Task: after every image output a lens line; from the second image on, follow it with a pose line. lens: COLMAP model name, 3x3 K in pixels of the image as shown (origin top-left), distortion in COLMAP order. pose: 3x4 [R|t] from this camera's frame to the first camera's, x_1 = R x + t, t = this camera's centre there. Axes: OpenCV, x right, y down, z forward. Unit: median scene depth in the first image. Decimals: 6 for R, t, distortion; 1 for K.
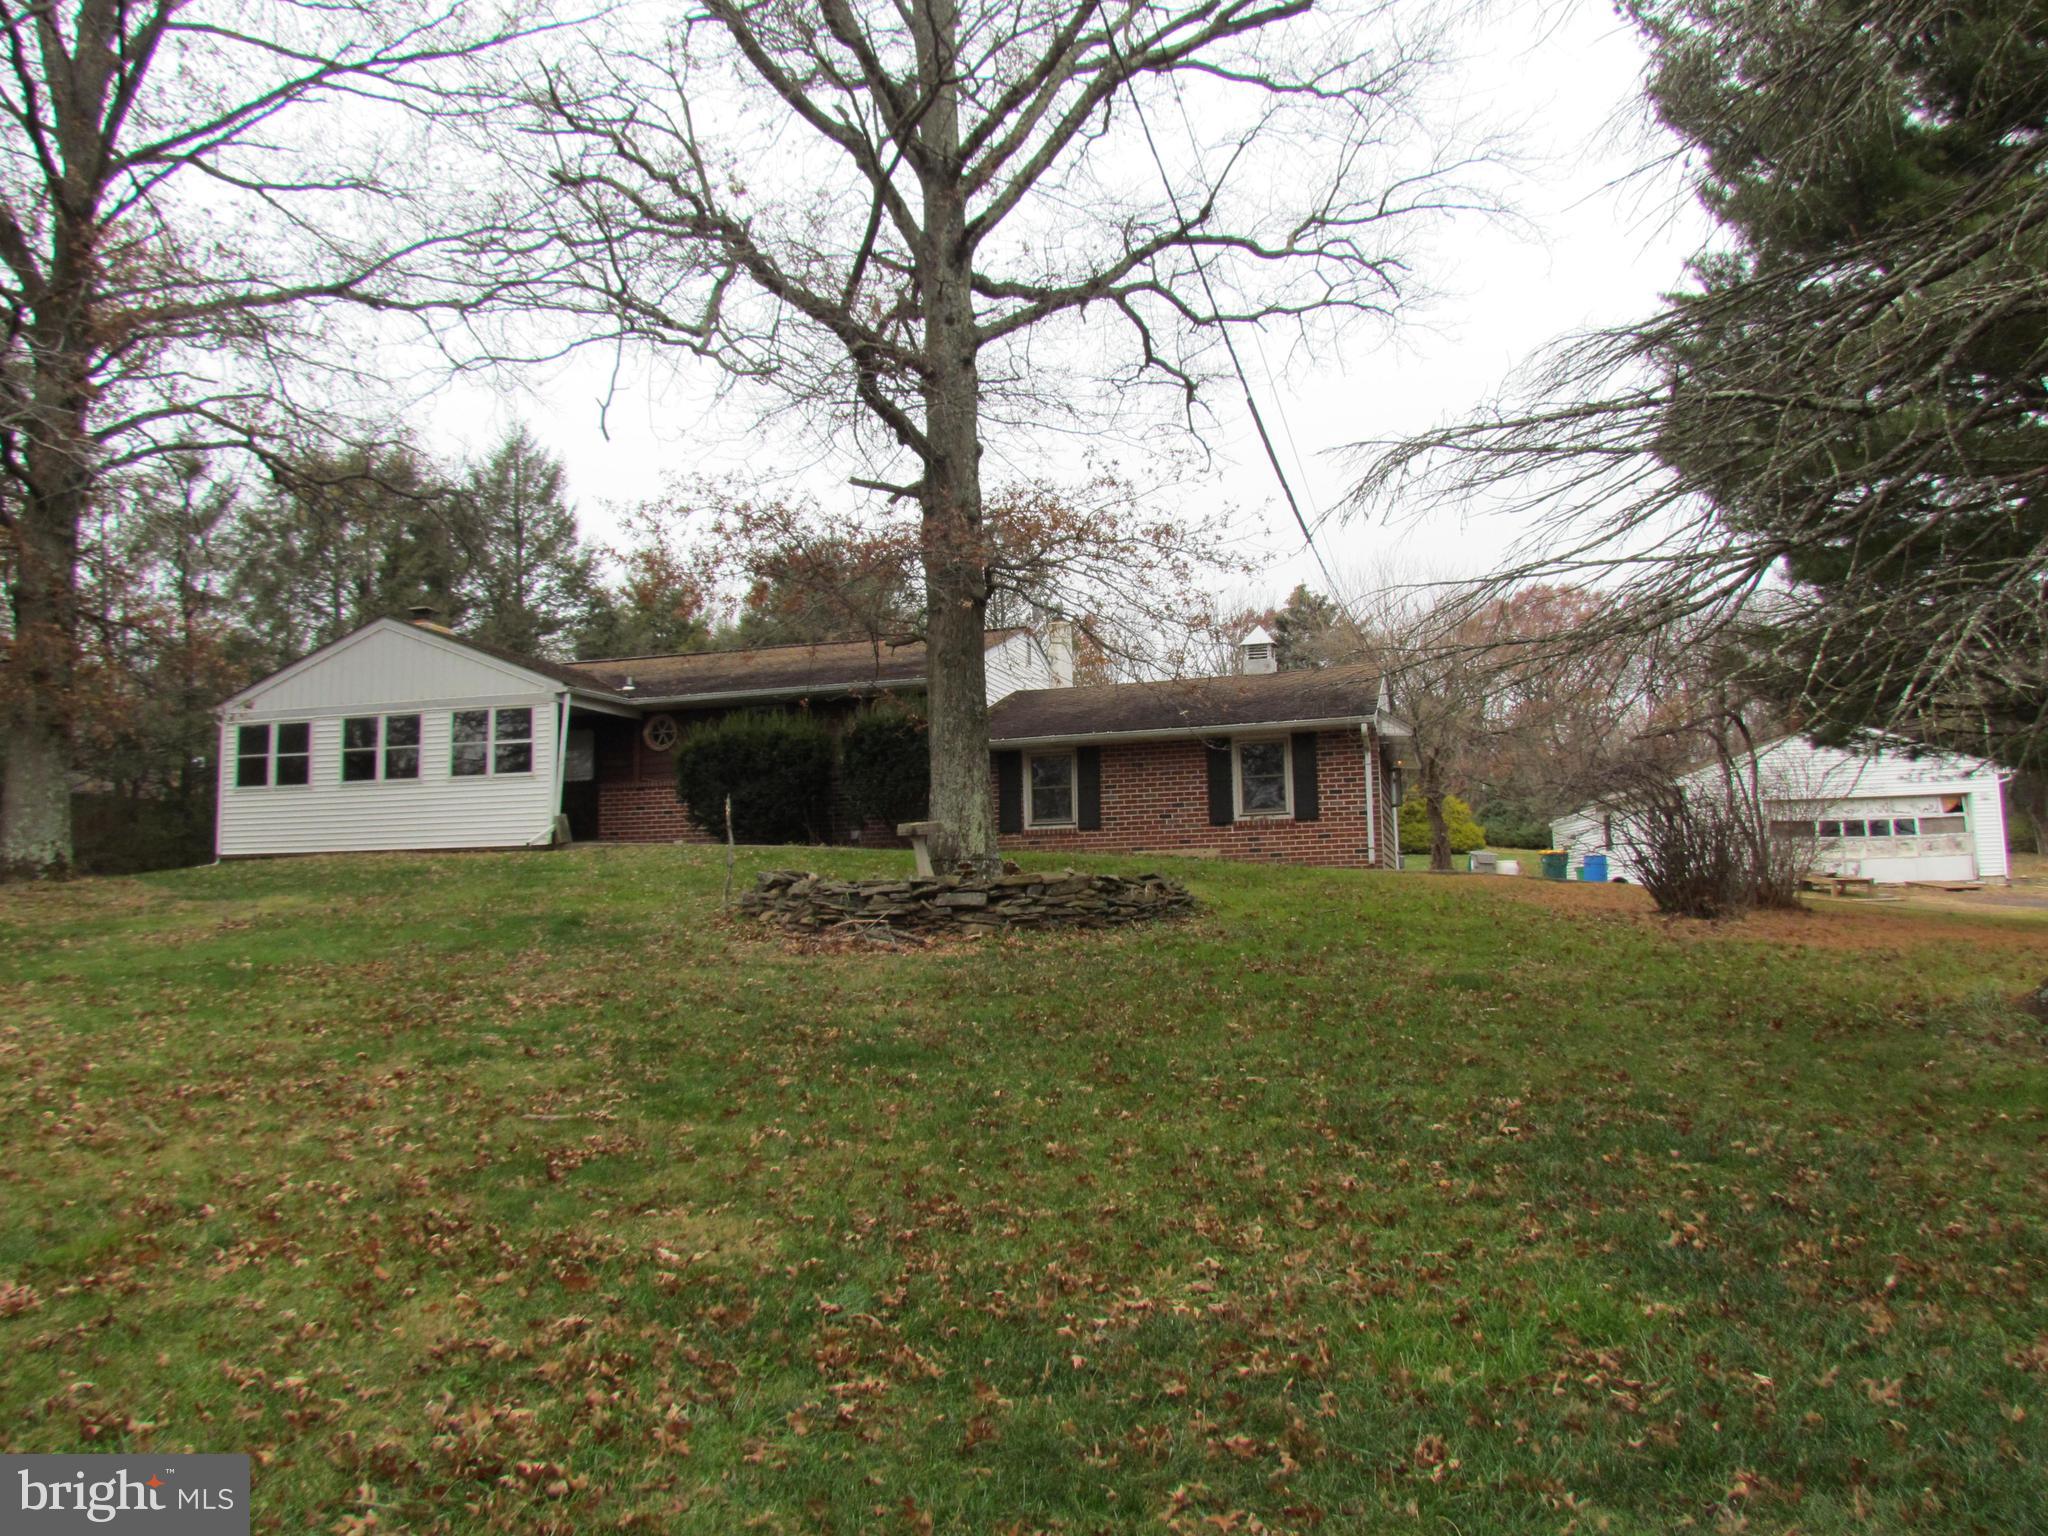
lens RADIAL K [[1474.3, 0, 1013.3], [0, 1474.3, 773.6], [0, 0, 1]] dist [-0.005509, -0.006207]
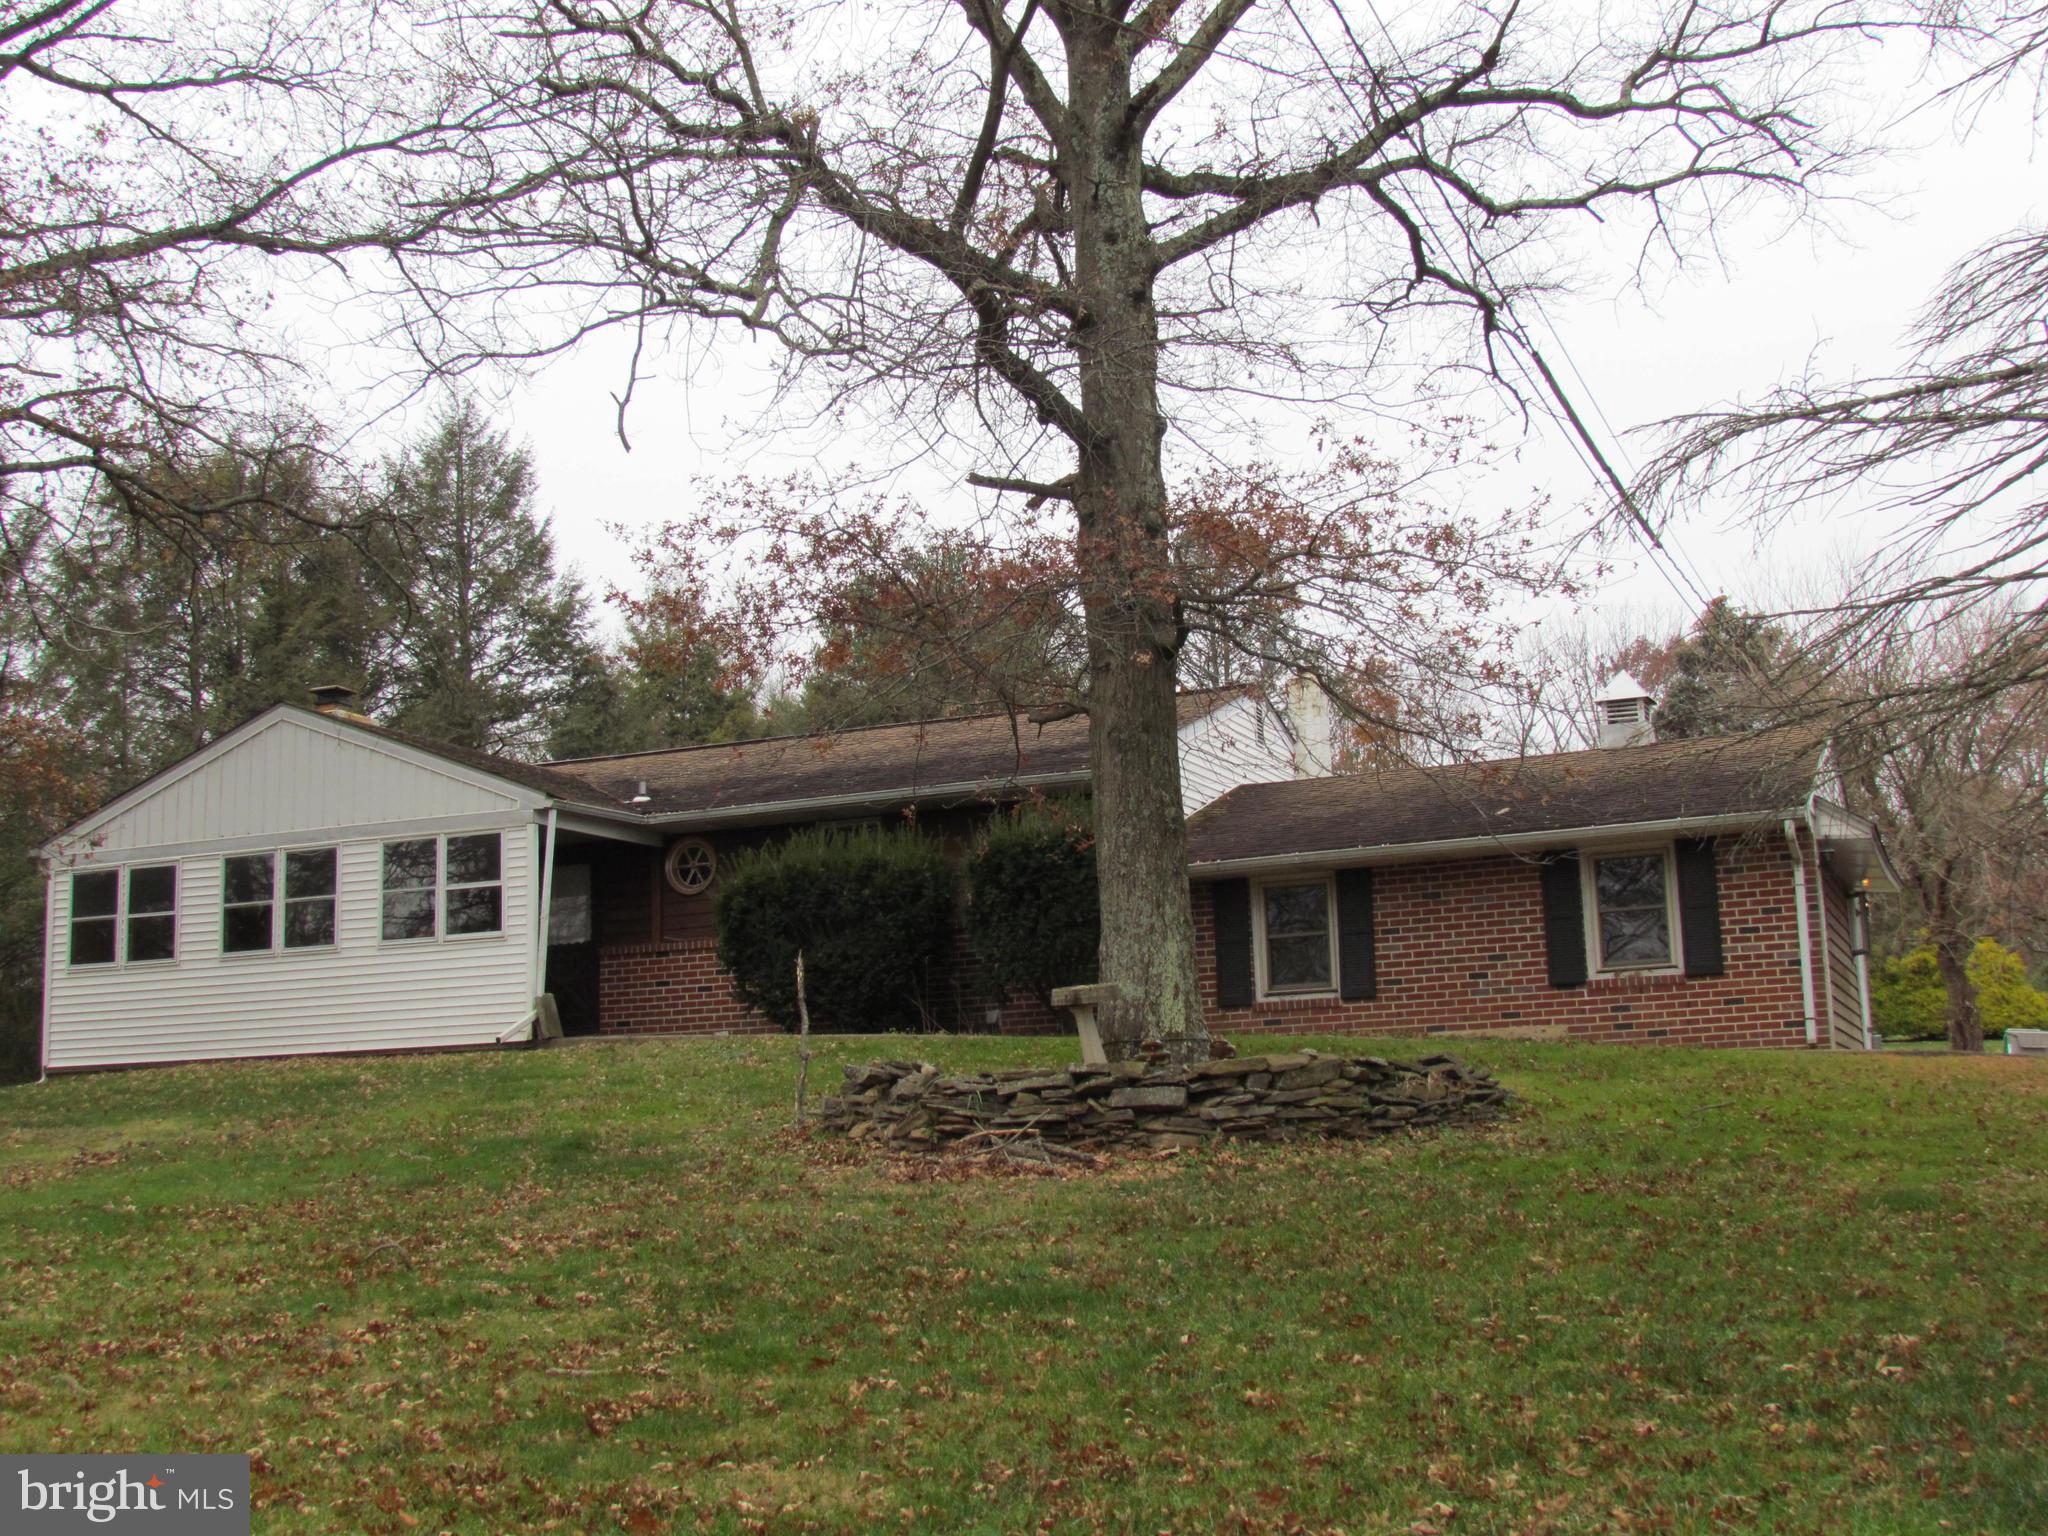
lens RADIAL K [[2444.5, 0, 1018.9], [0, 2444.5, 784.4], [0, 0, 1]] dist [-0.035832, 0.000000]
pose [[0.994914, -0.030866, -0.095878, 0.012298], [0.025196, 0.997893, -0.059797, 0.005873], [0.097521, 0.057077, 0.993595, -0.082698]]
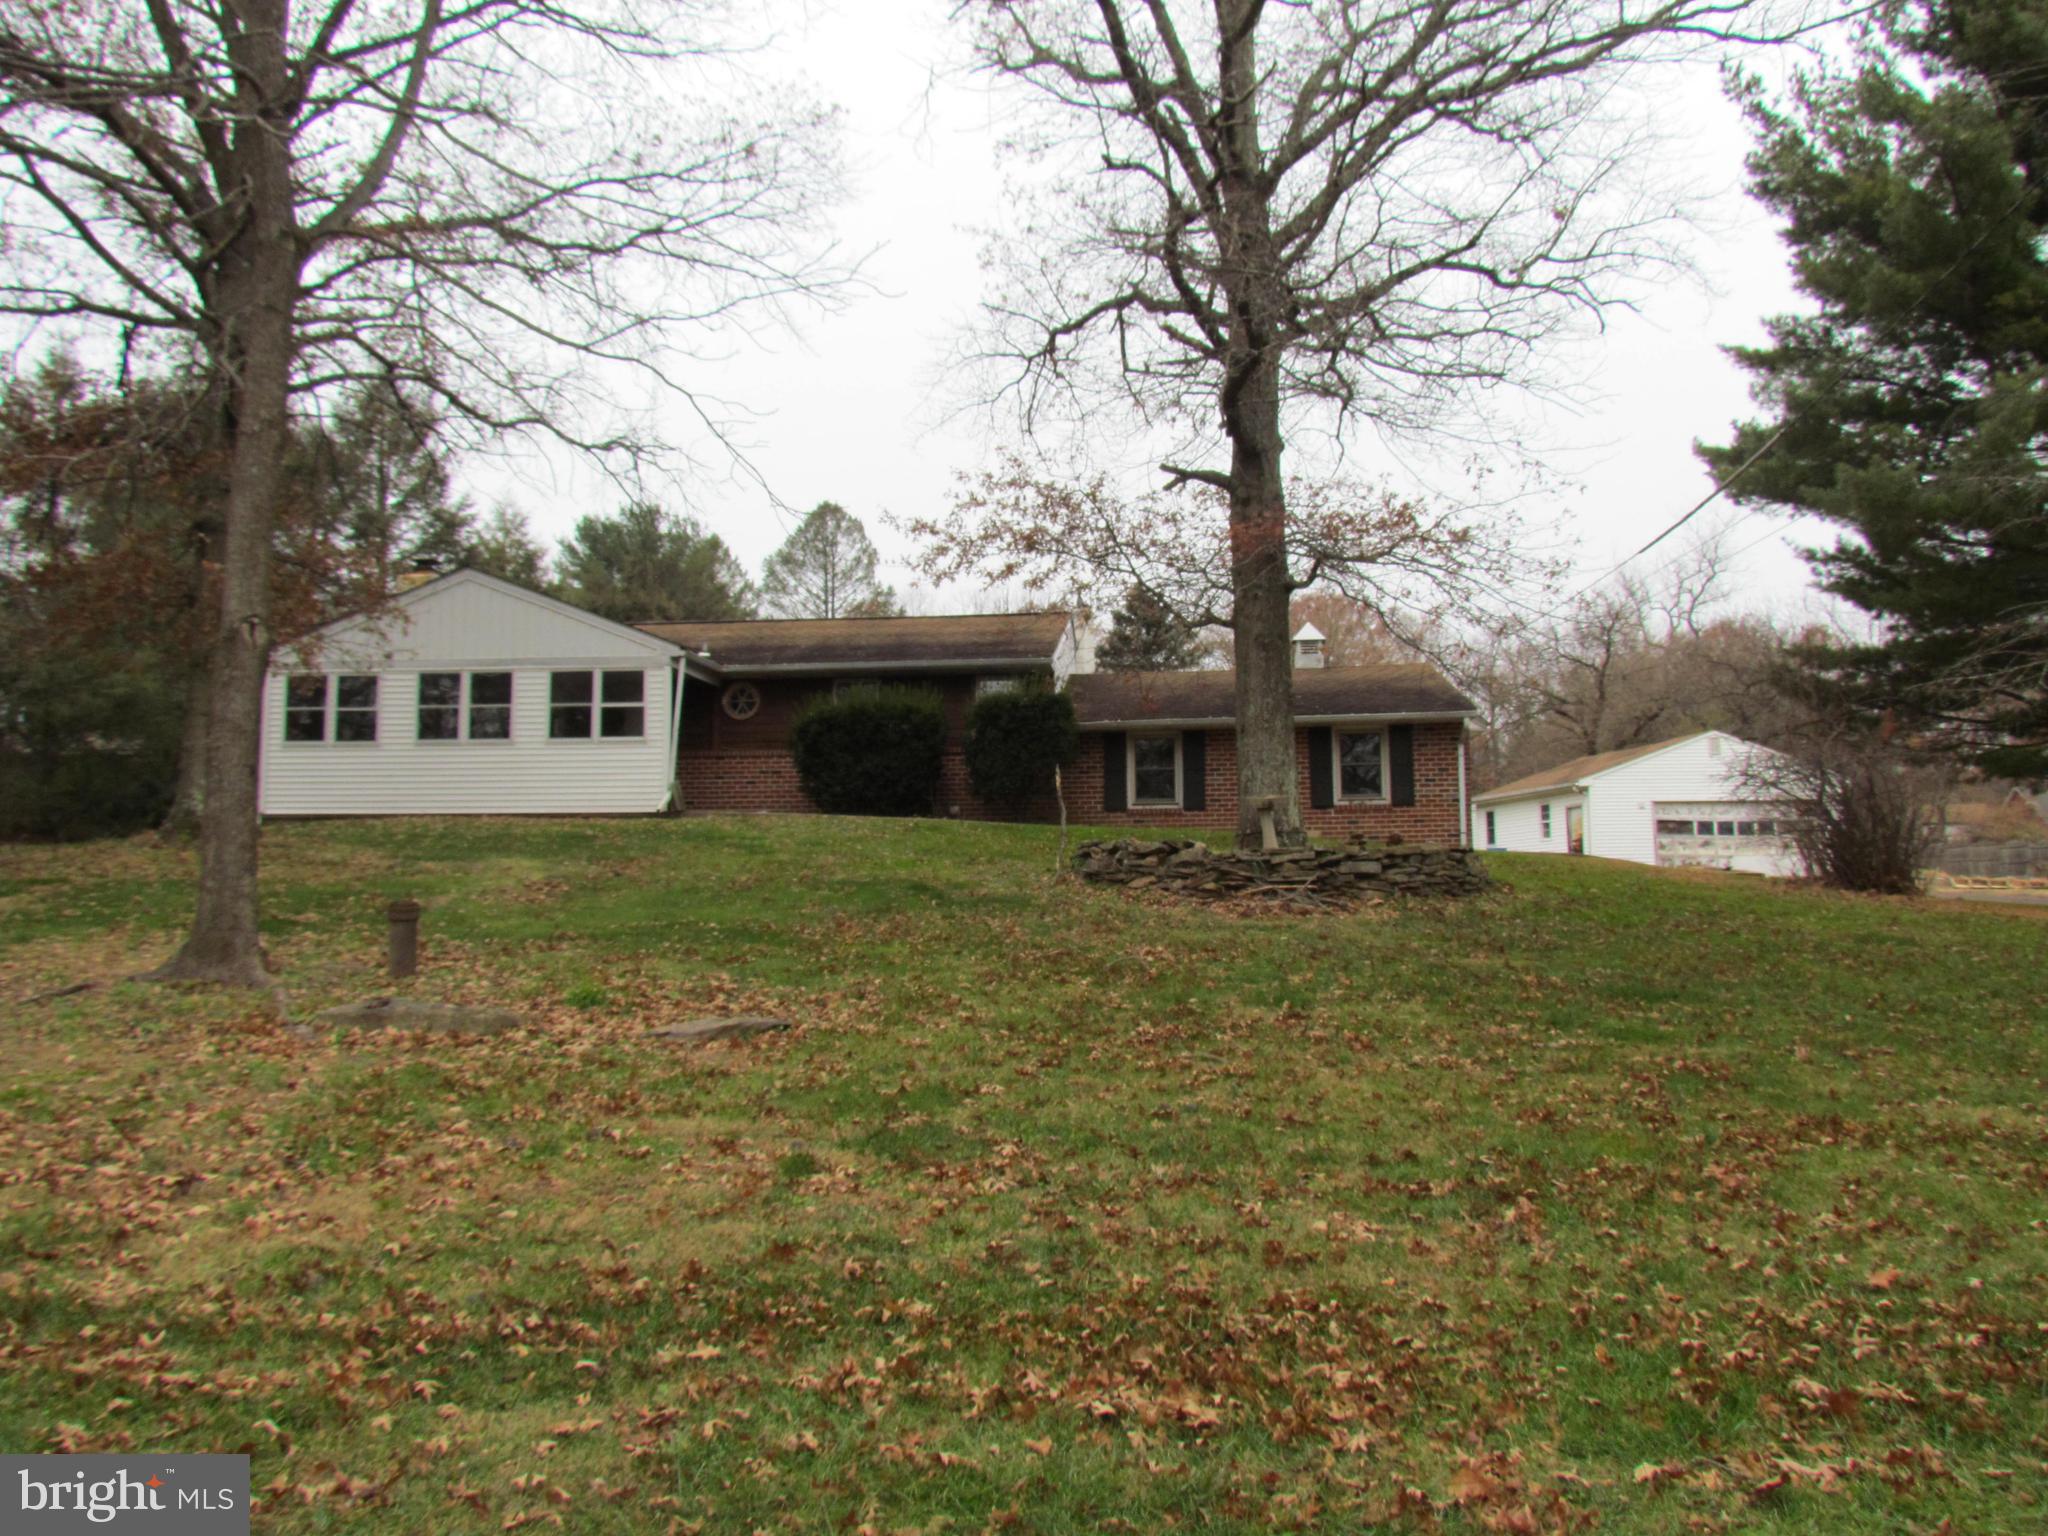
lens RADIAL K [[1474.3, 0, 1029.9], [0, 1474.3, 773.2], [0, 0, 1]] dist [-0.005509, -0.006207]
pose [[0.981316, 0.030094, 0.190036, -0.337266], [-0.031666, 0.999485, 0.005237, 0.012854], [-0.189781, -0.011157, 0.981763, -0.006249]]
